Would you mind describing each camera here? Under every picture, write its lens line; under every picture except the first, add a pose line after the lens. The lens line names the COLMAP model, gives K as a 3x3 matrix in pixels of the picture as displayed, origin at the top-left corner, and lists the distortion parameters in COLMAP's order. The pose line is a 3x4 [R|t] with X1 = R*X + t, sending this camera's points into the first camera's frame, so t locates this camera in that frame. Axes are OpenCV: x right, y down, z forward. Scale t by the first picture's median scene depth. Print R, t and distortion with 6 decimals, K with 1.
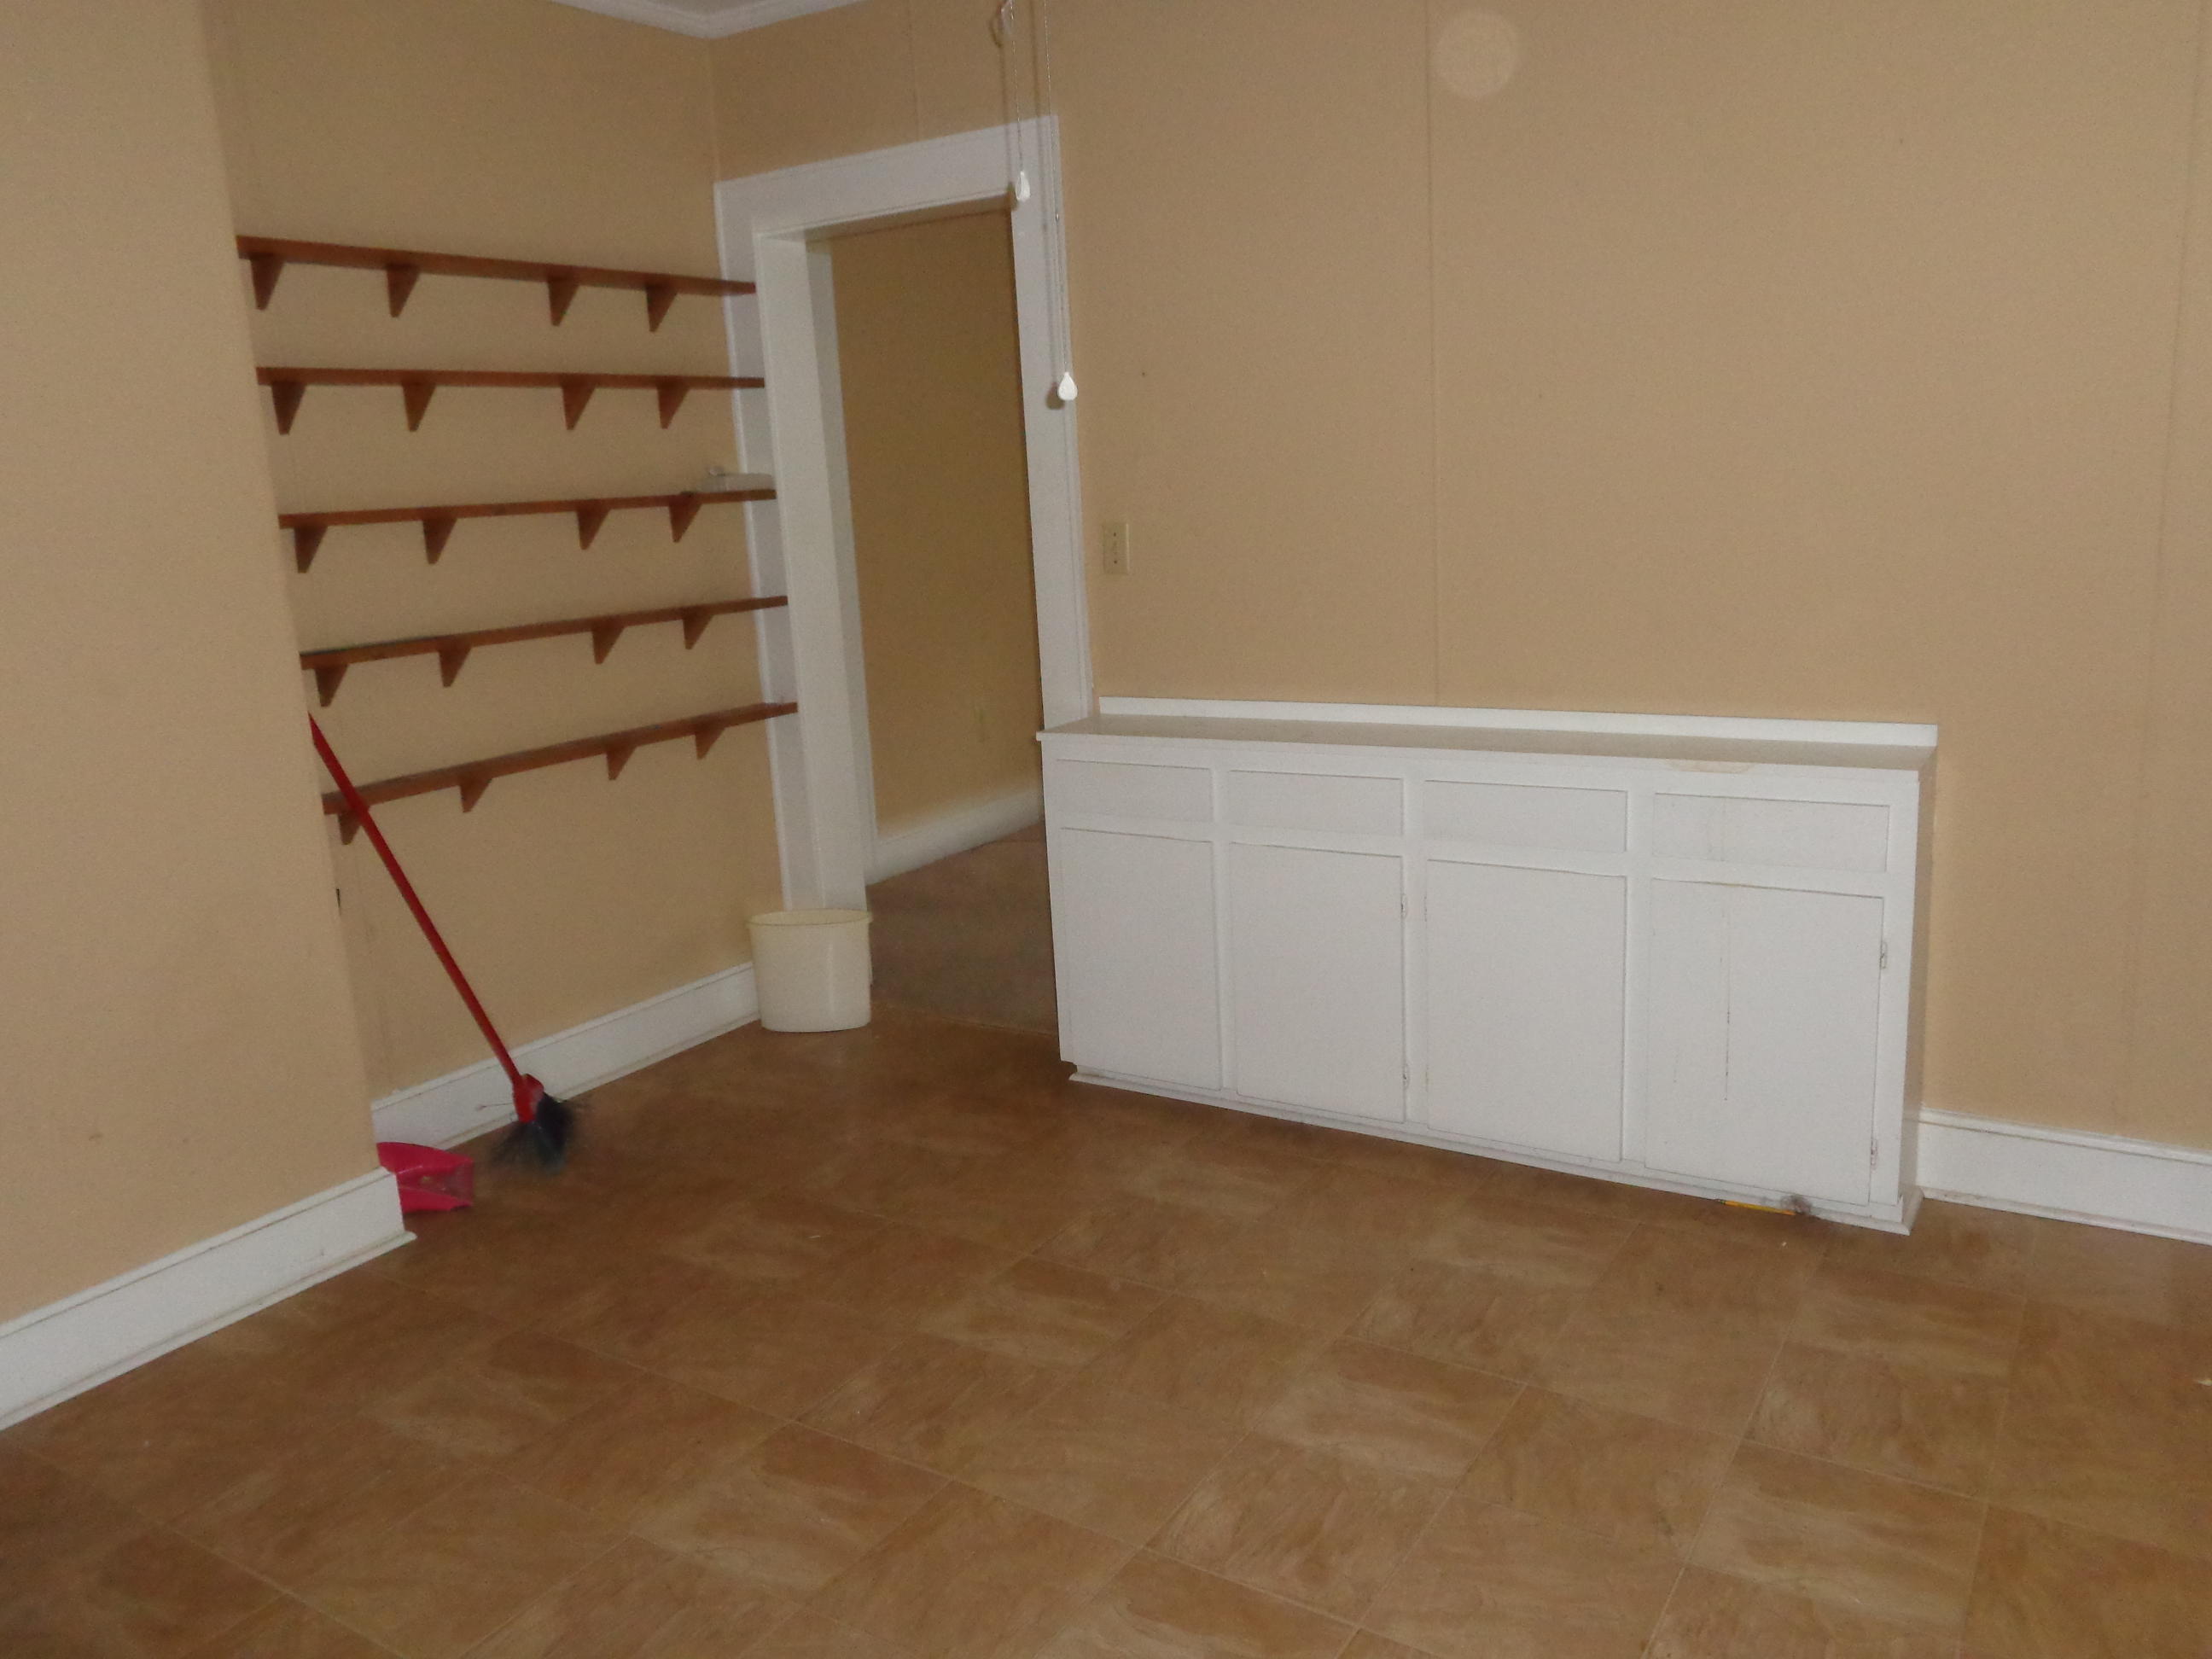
lens RADIAL K [[1632.3, 0, 1109.3], [0, 1632.3, 828.1], [0, 0, 1]] dist [-0.002839, -0.009170]
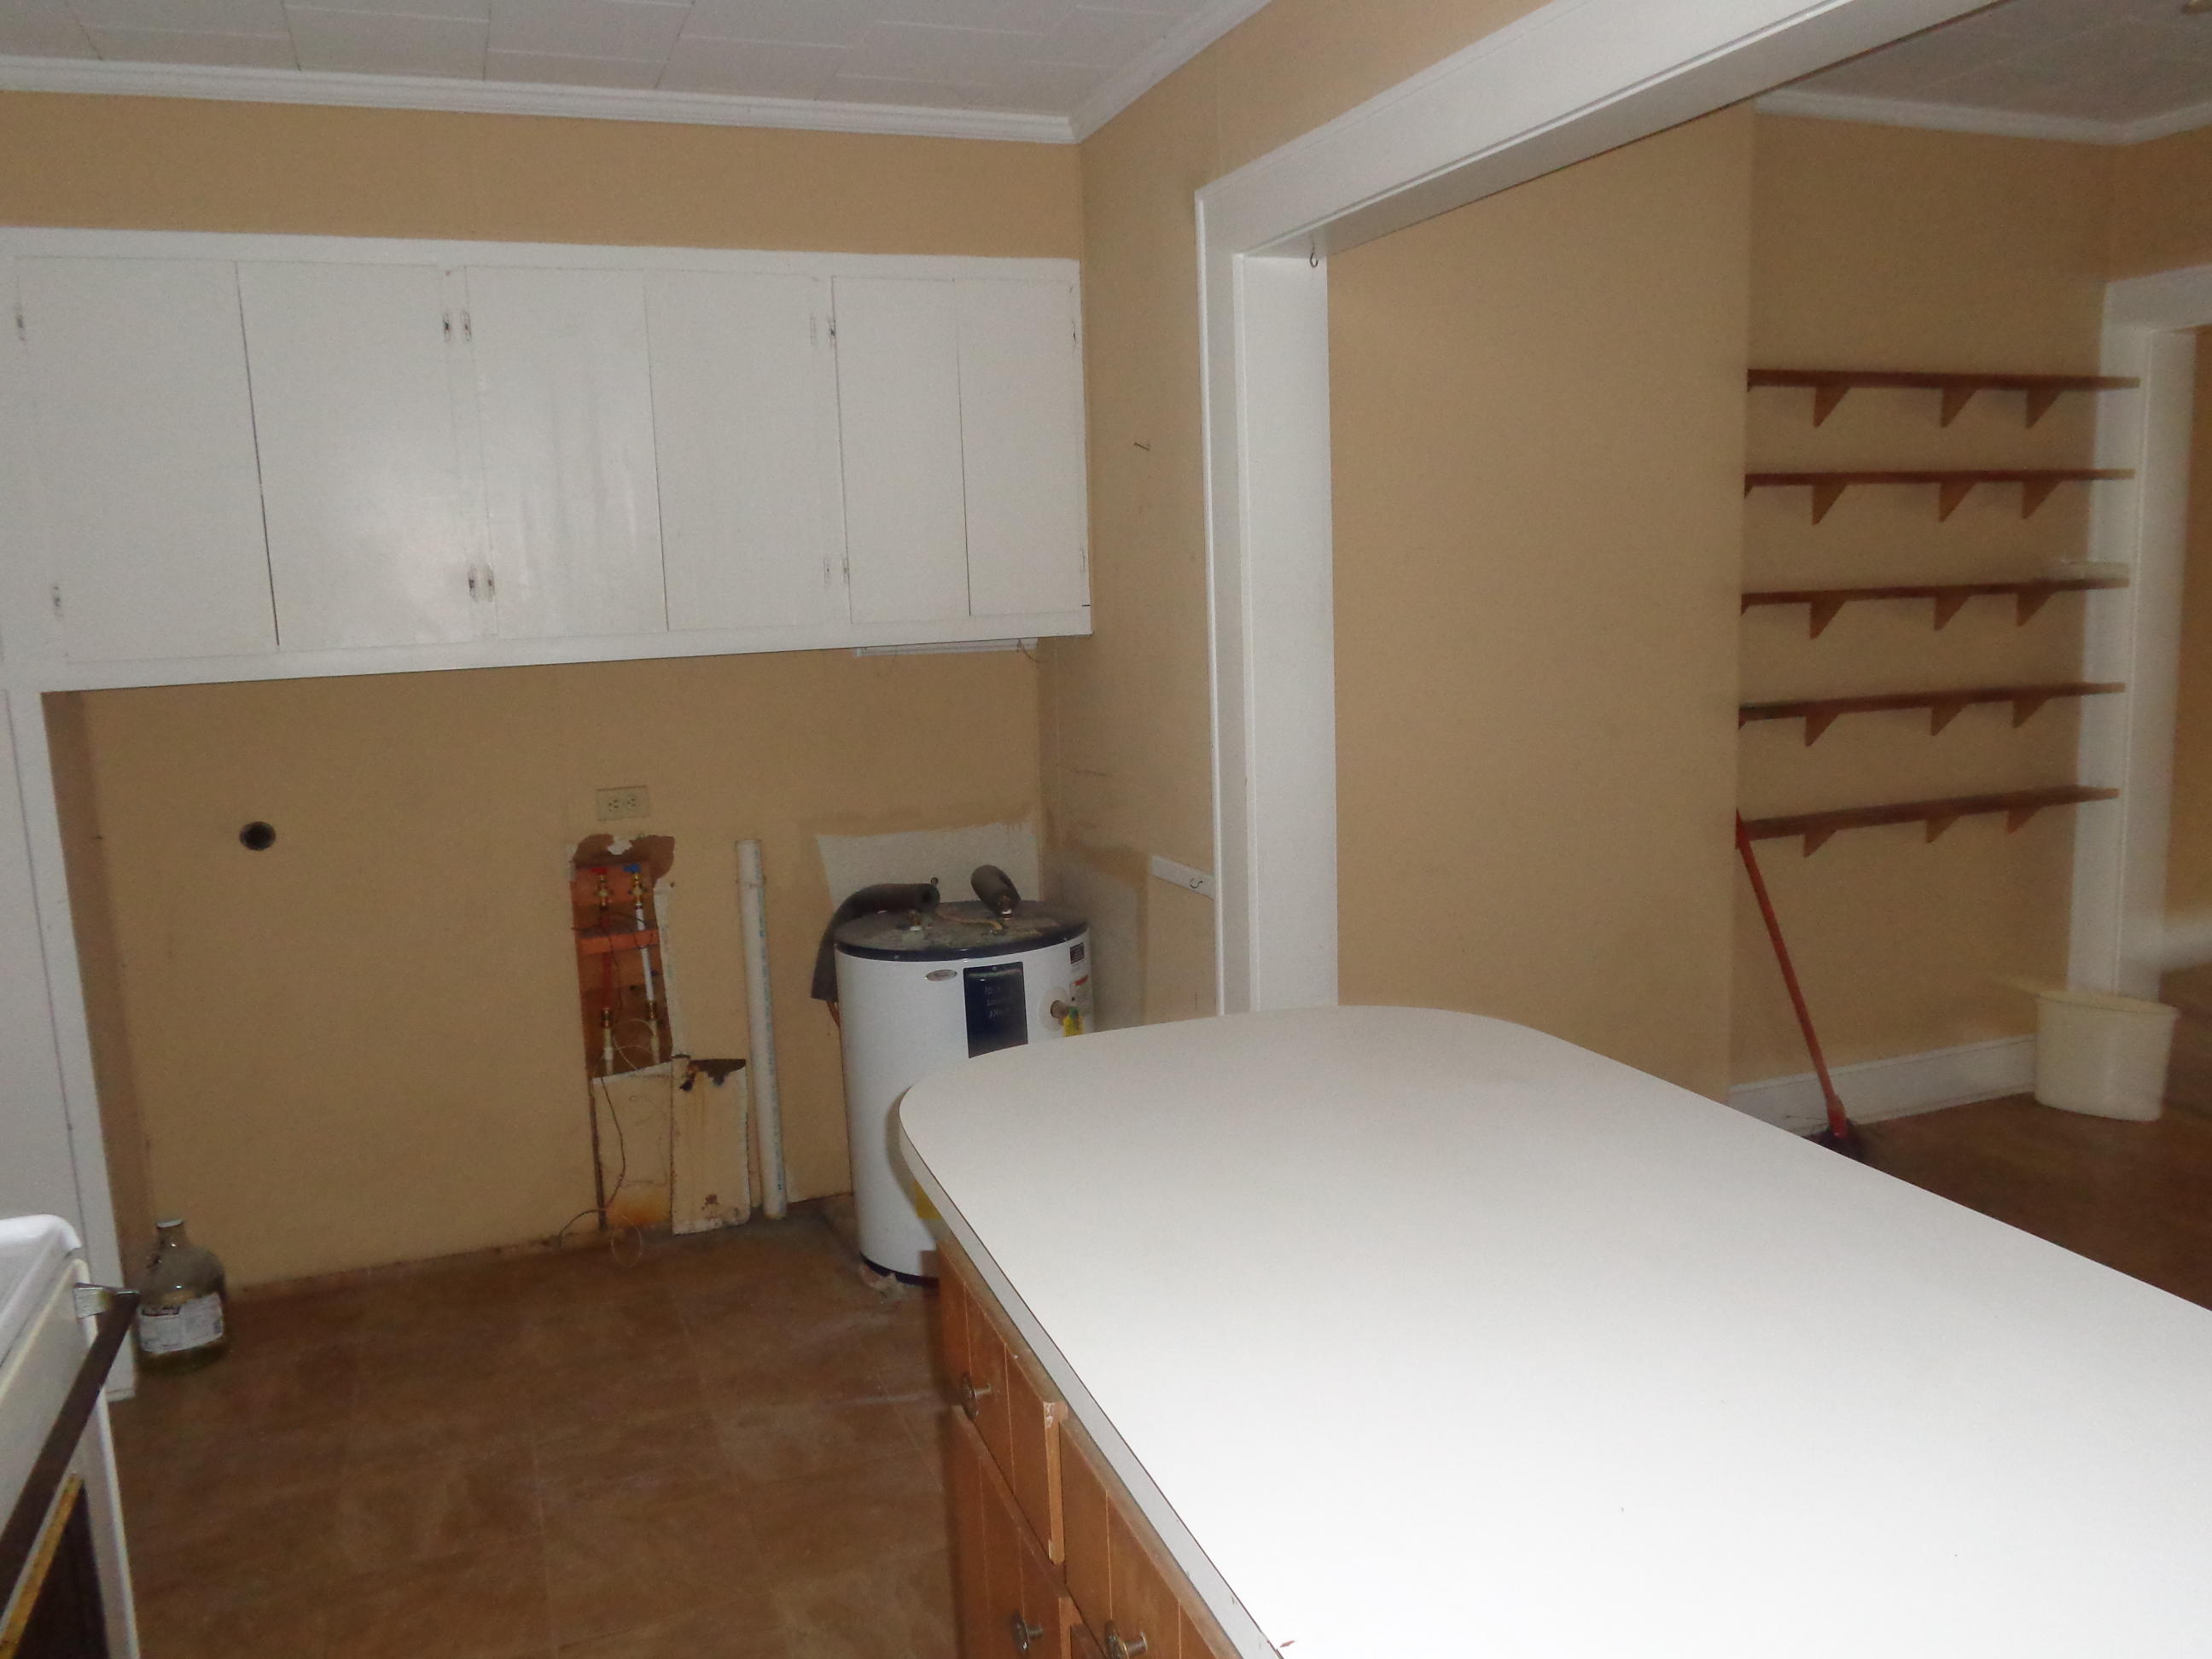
lens RADIAL K [[1632.3, 0, 1074.0], [0, 1632.3, 883.5], [0, 0, 1]] dist [-0.002839, -0.009170]
pose [[0.811316, 0.114615, -0.573262, -0.138430], [-0.127996, 0.991627, 0.017112, 0.049311], [0.570424, 0.059492, 0.819193, -0.201883]]
